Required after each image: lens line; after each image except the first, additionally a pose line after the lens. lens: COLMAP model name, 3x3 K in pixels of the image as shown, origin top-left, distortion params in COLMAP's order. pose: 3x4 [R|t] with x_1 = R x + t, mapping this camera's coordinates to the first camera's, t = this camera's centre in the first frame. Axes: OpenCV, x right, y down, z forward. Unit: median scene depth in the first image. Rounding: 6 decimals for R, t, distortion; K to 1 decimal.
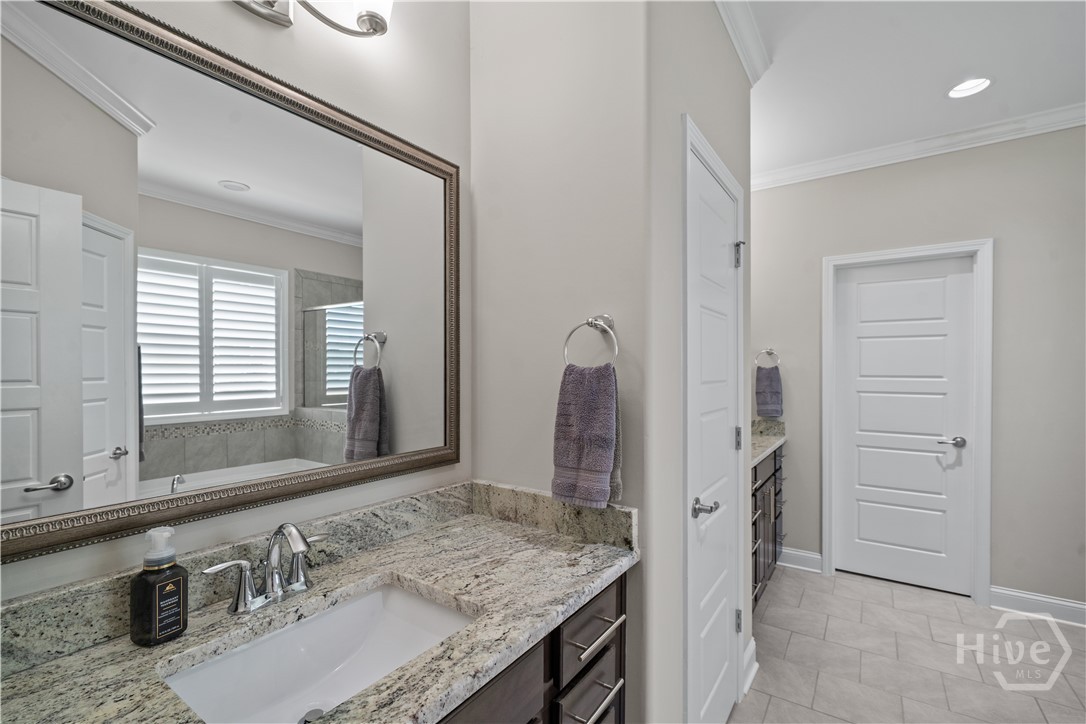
lens RADIAL K [[480.8, 0, 540.5], [0, 480.8, 373.4], [0, 0, 1]] dist [-0.005358, 0.000730]
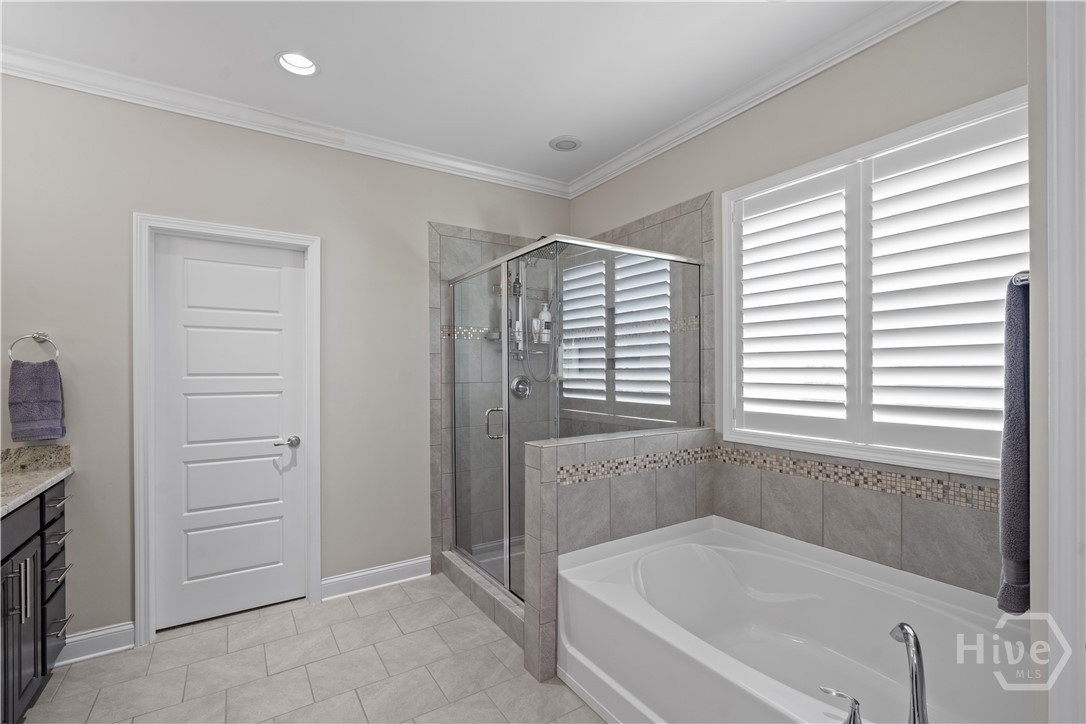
lens RADIAL K [[480.8, 0, 541.9], [0, 480.8, 369.0], [0, 0, 1]] dist [-0.005358, 0.000730]
pose [[0.382337, 0.001633, 0.924022, 0.154767], [0.010091, 0.999931, -0.005943, 0.006974], [-0.923968, 0.011597, 0.382294, 0.150957]]
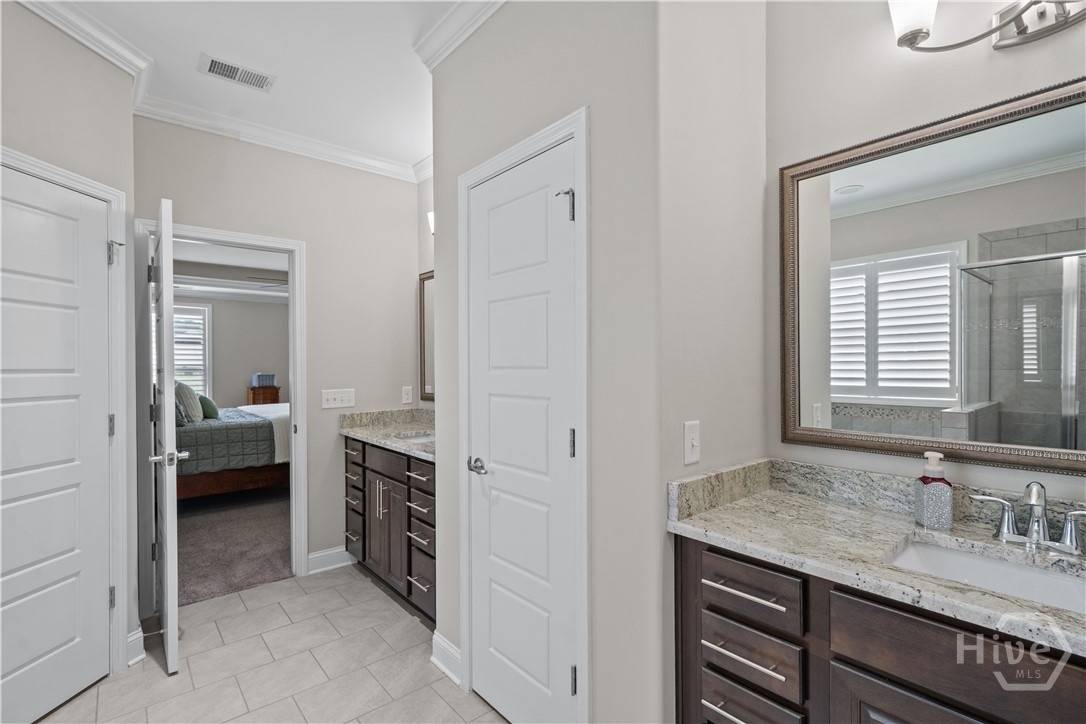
lens RADIAL K [[499.9, 0, 537.3], [0, 499.9, 367.1], [0, 0, 1]] dist [-0.001882, 0.000070]
pose [[-0.277814, 0.007986, -0.960602, 0.869461], [0.005477, 0.999962, 0.006729, 0.003608], [0.960619, -0.003392, -0.277847, 0.828226]]
